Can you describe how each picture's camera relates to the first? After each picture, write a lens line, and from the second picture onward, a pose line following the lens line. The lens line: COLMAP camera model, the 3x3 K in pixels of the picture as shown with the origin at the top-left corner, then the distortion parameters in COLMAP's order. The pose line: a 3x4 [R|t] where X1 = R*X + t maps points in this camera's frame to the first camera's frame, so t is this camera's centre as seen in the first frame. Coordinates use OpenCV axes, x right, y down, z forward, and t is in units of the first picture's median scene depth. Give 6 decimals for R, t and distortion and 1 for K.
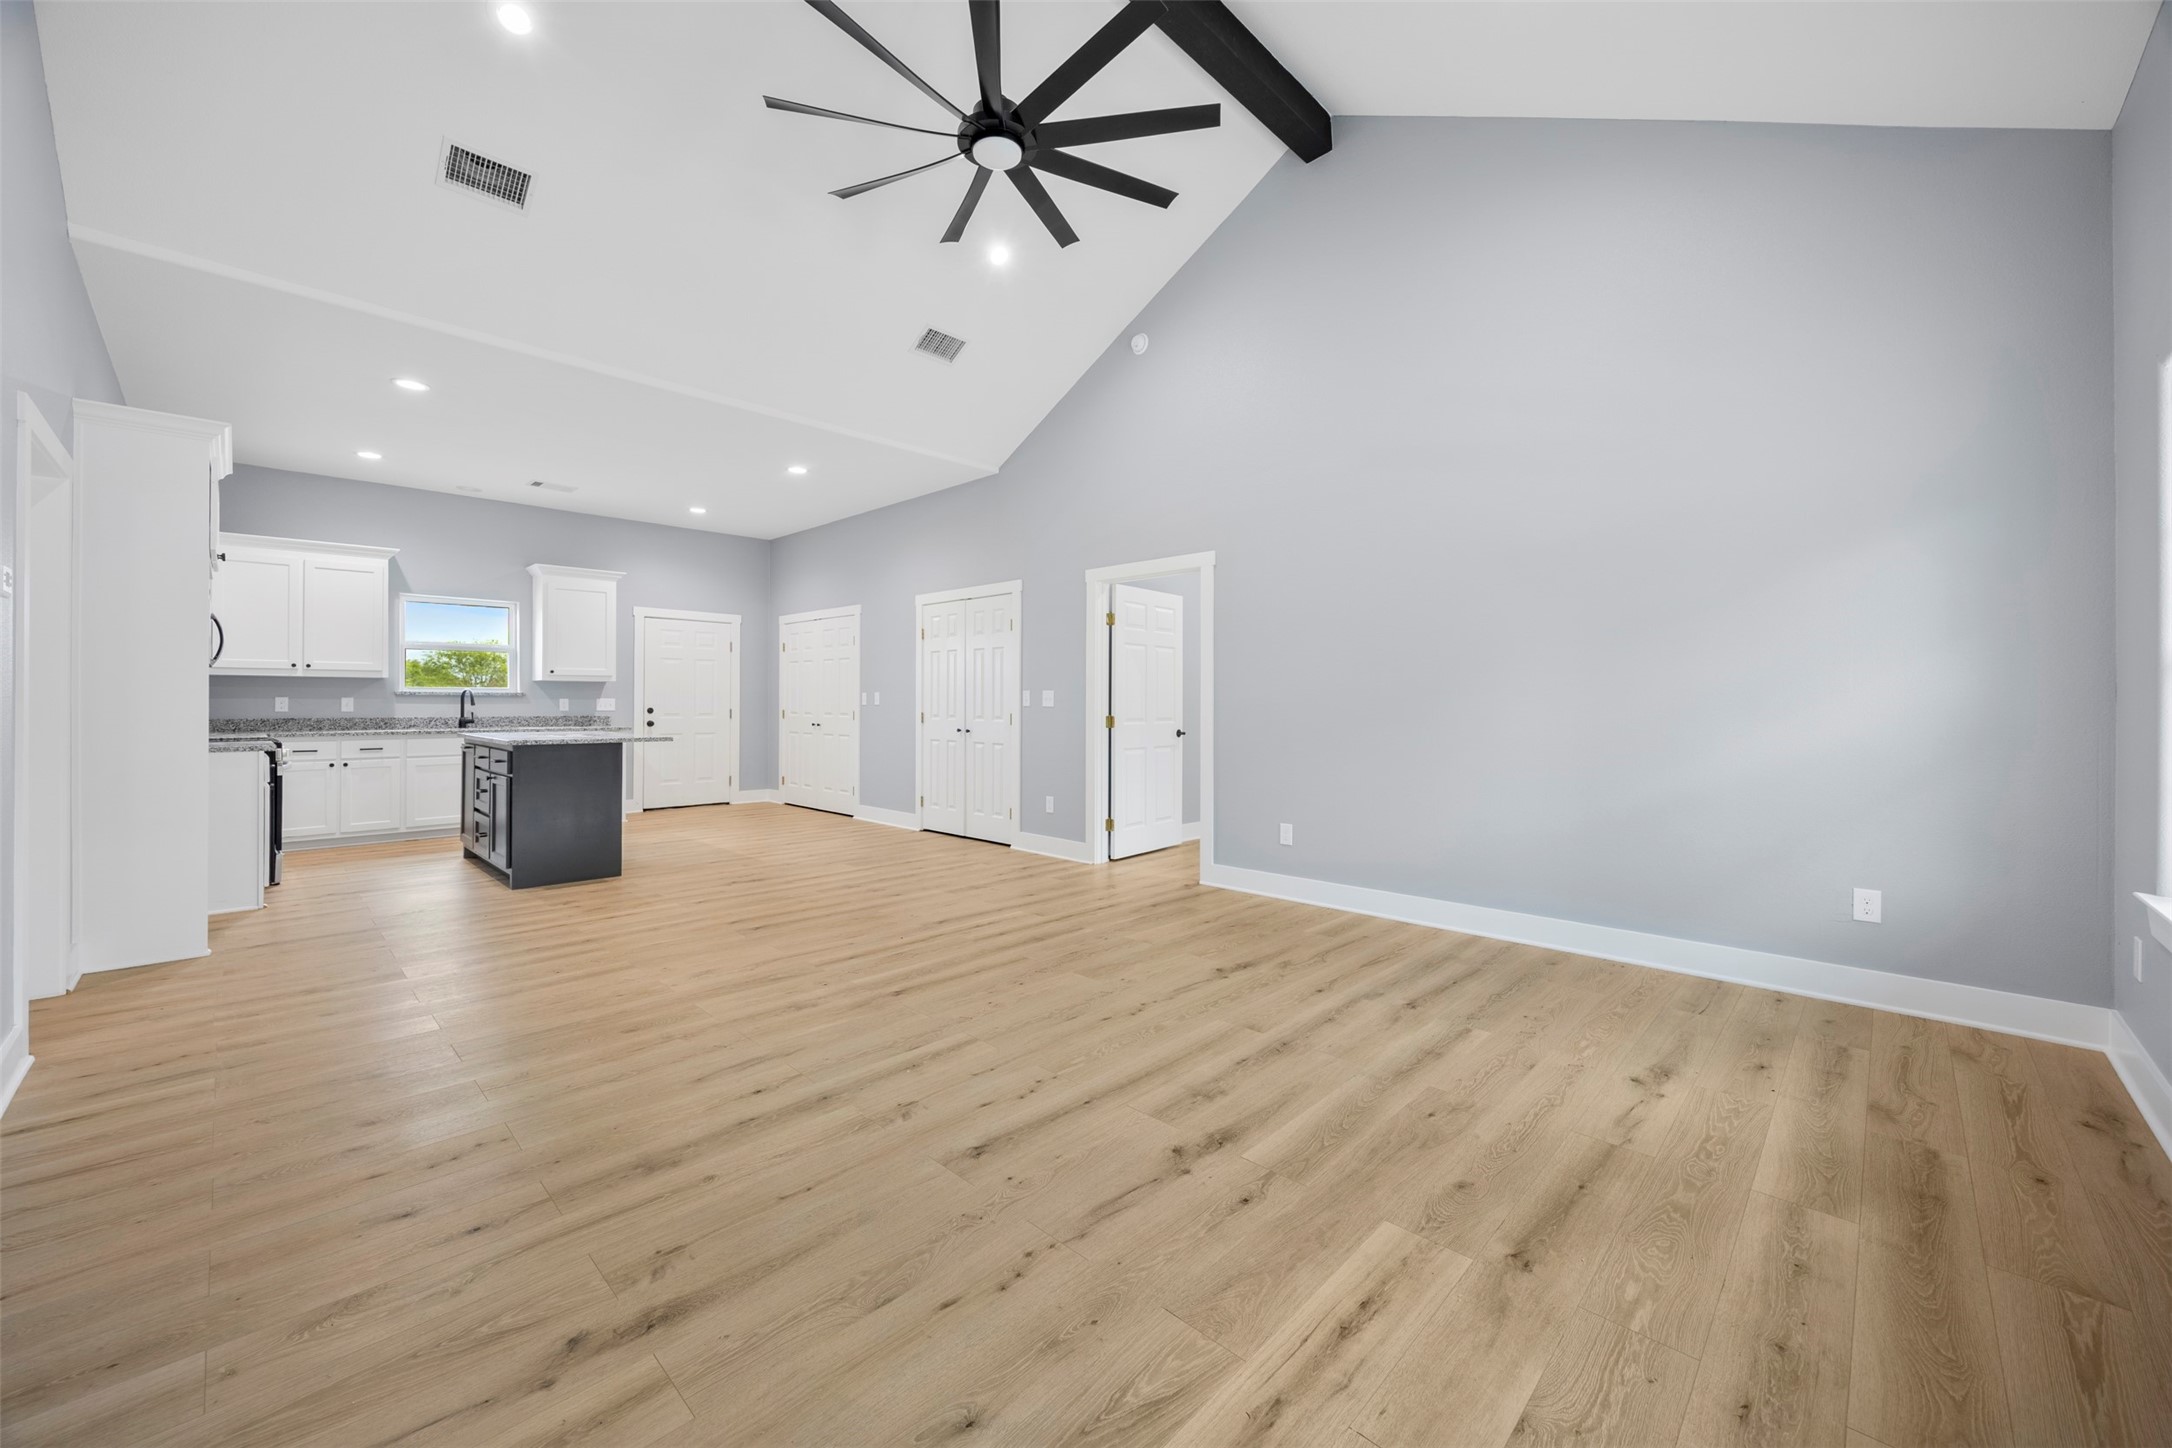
lens RADIAL K [[832.2, 0, 1080.6], [0, 832.2, 706.2], [0, 0, 1]] dist [-0.002463, -0.000821]
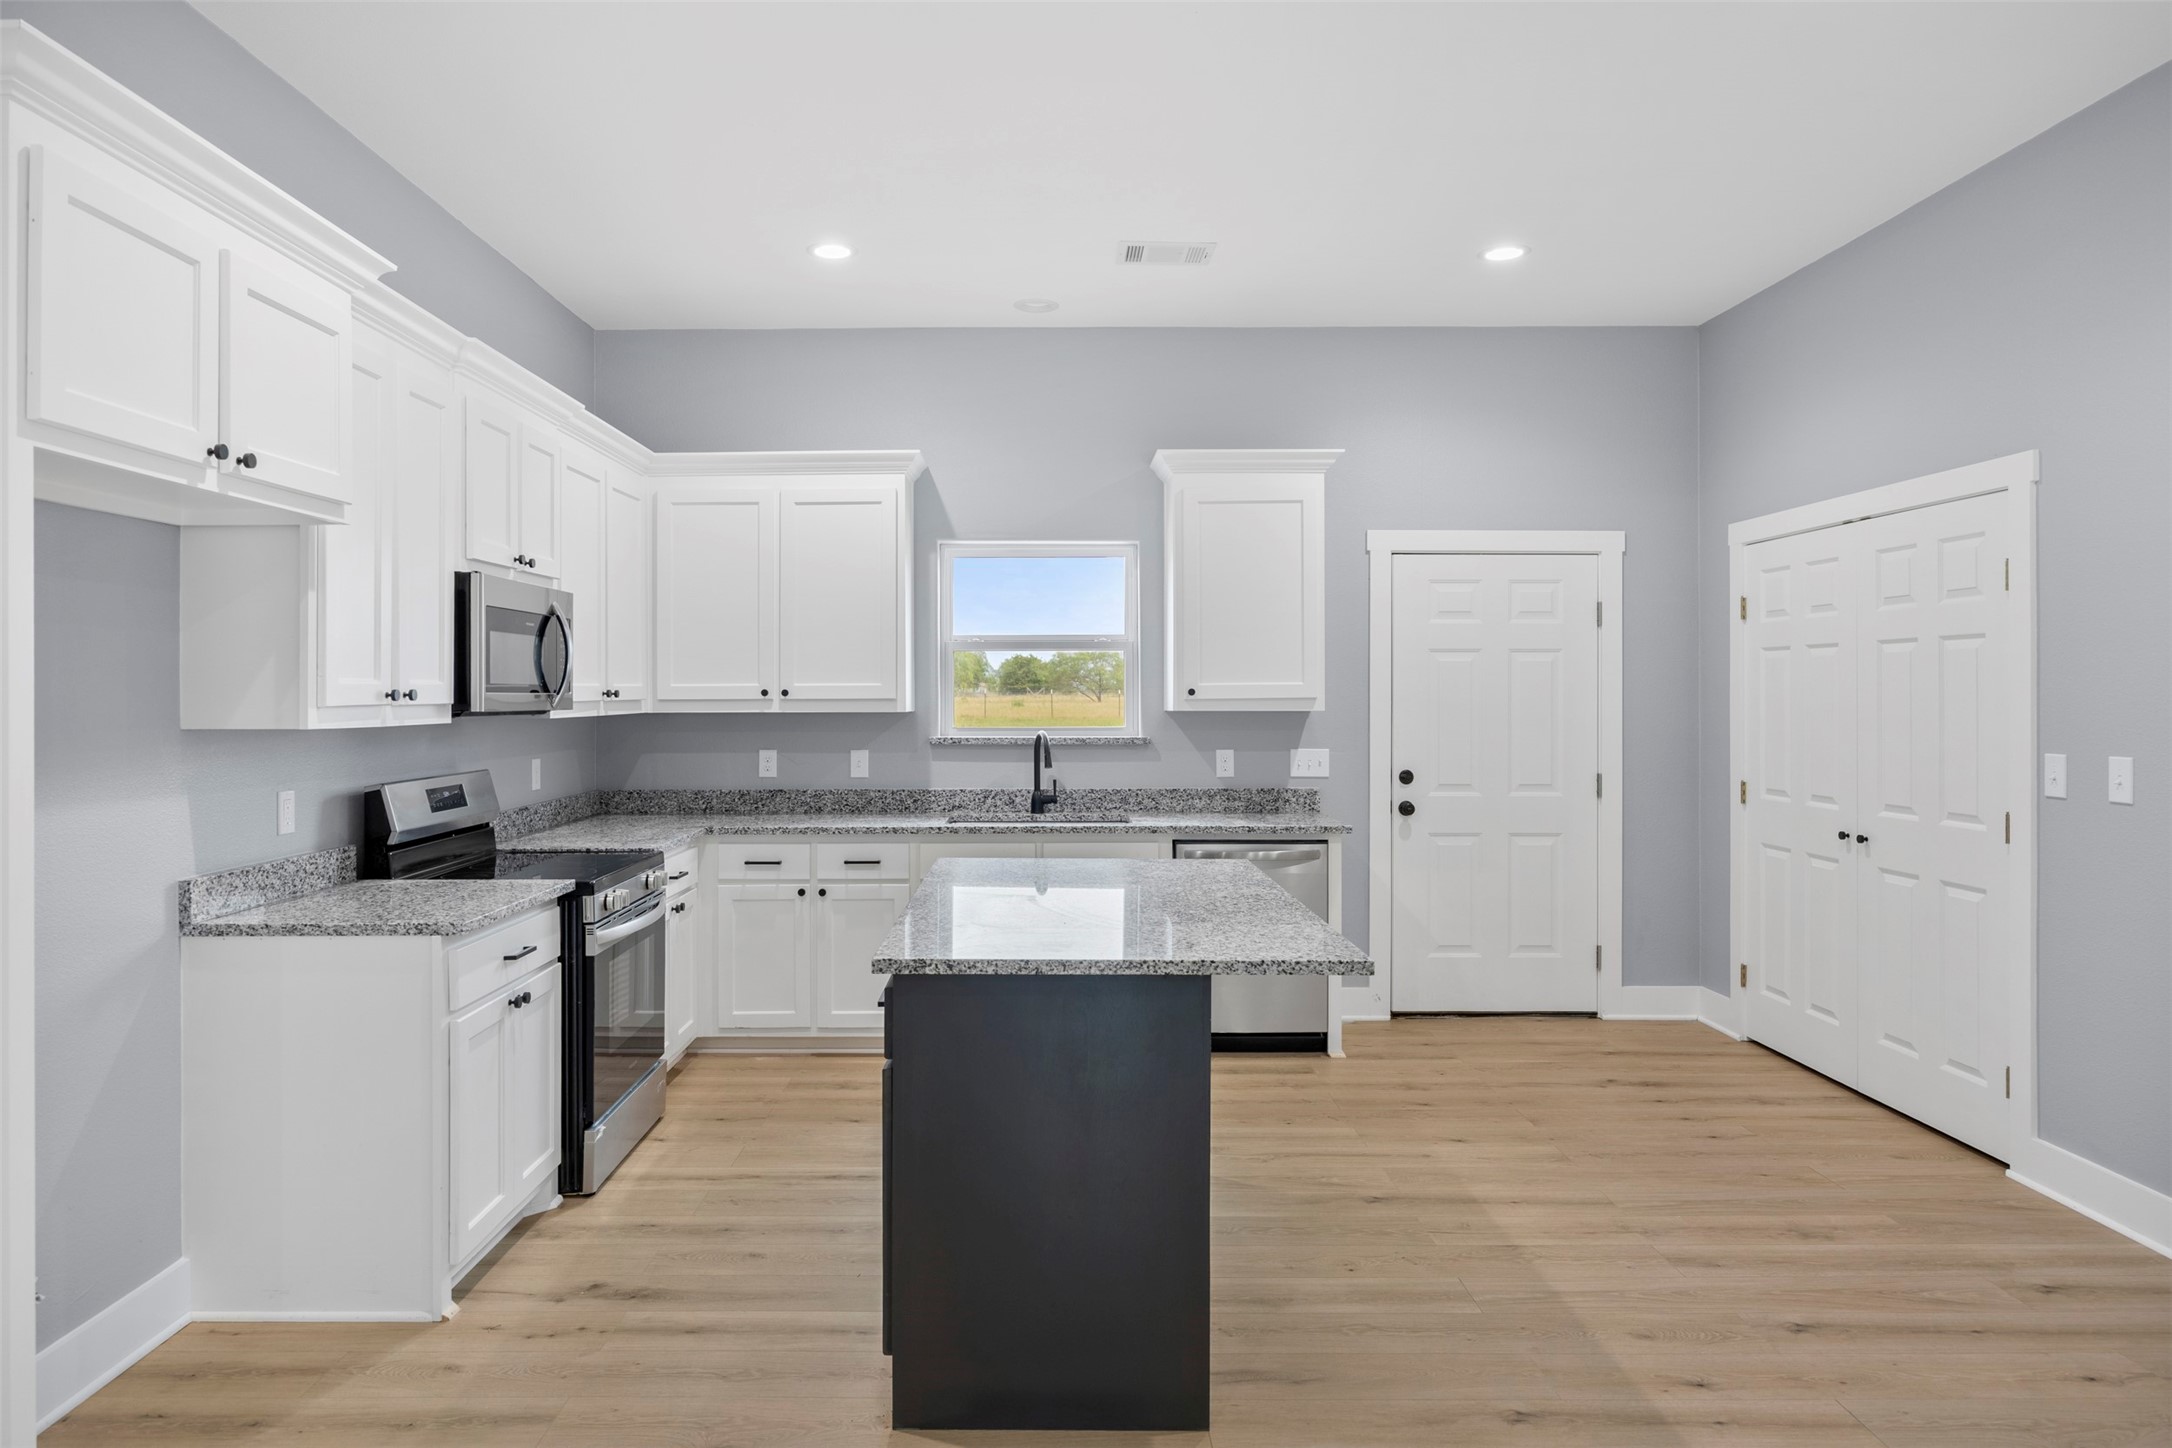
lens RADIAL K [[1342.8, 0, 1040.5], [0, 1342.8, 688.6], [0, 0, 1]] dist [-0.008971, 0.003741]
pose [[0.695887, -0.008746, -0.718098, -0.371283], [0.001211, 0.999939, -0.011006, -0.073489], [0.718150, 0.006790, 0.695855, 0.919485]]
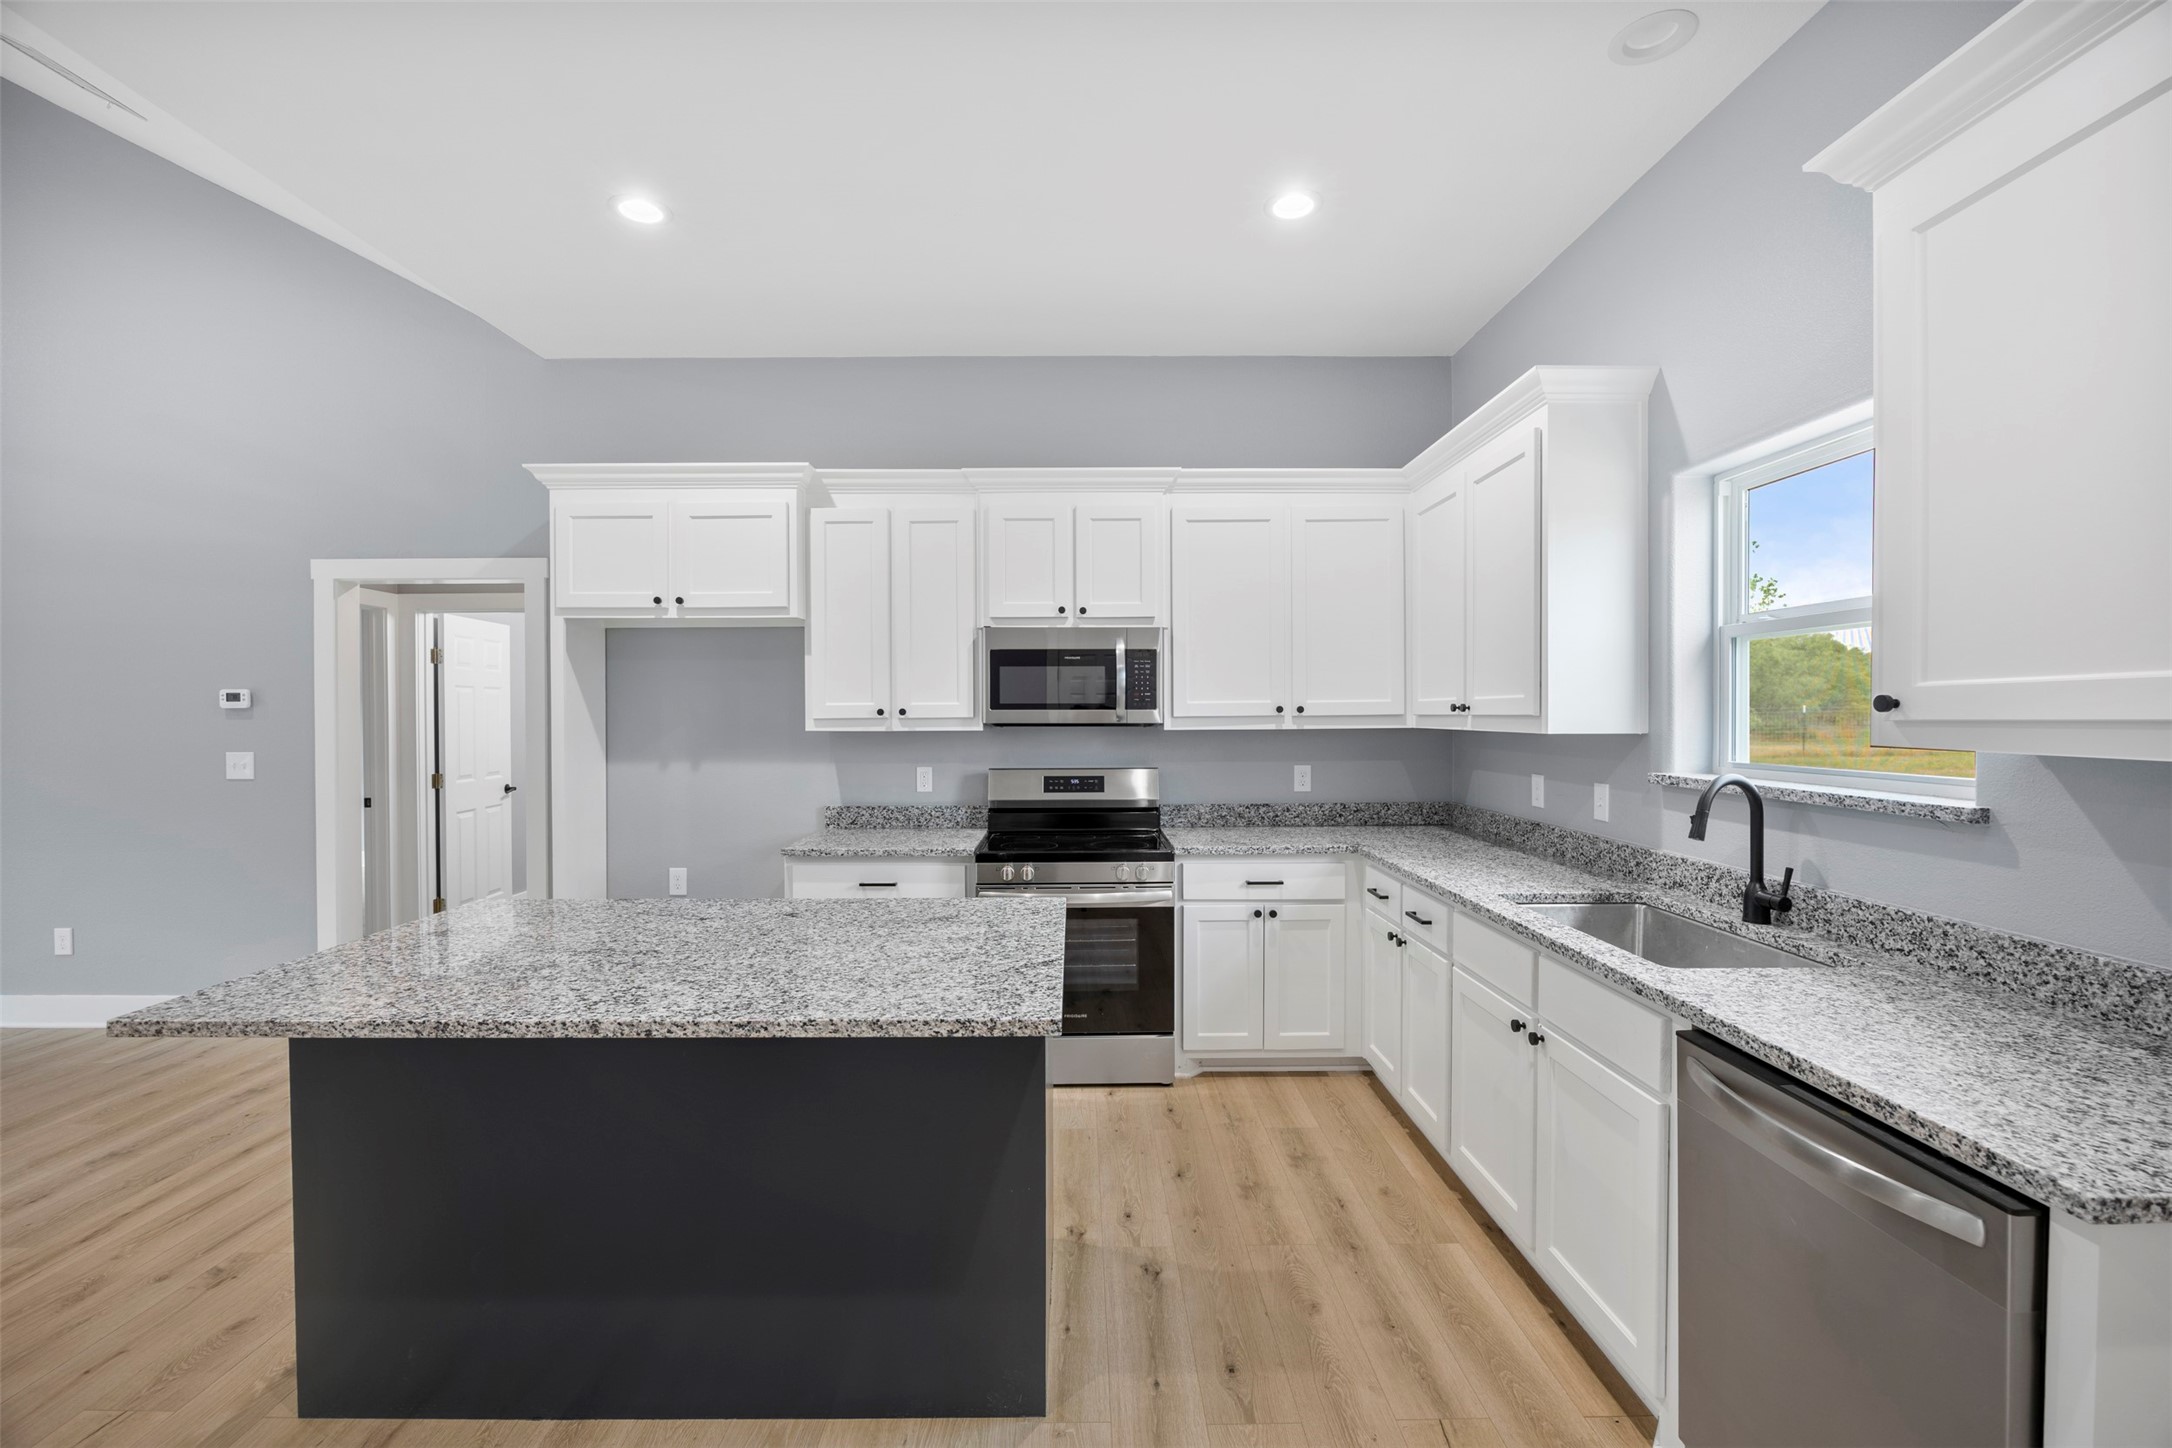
lens RADIAL K [[905.4, 0, 1084.2], [0, 905.4, 719.0], [0, 0, 1]] dist [-0.012472, 0.001406]
pose [[-0.710403, 0.004255, -0.703782, -0.769673], [-0.002467, 0.999961, 0.008536, -0.081283], [0.703791, 0.007800, -0.710364, 2.092205]]
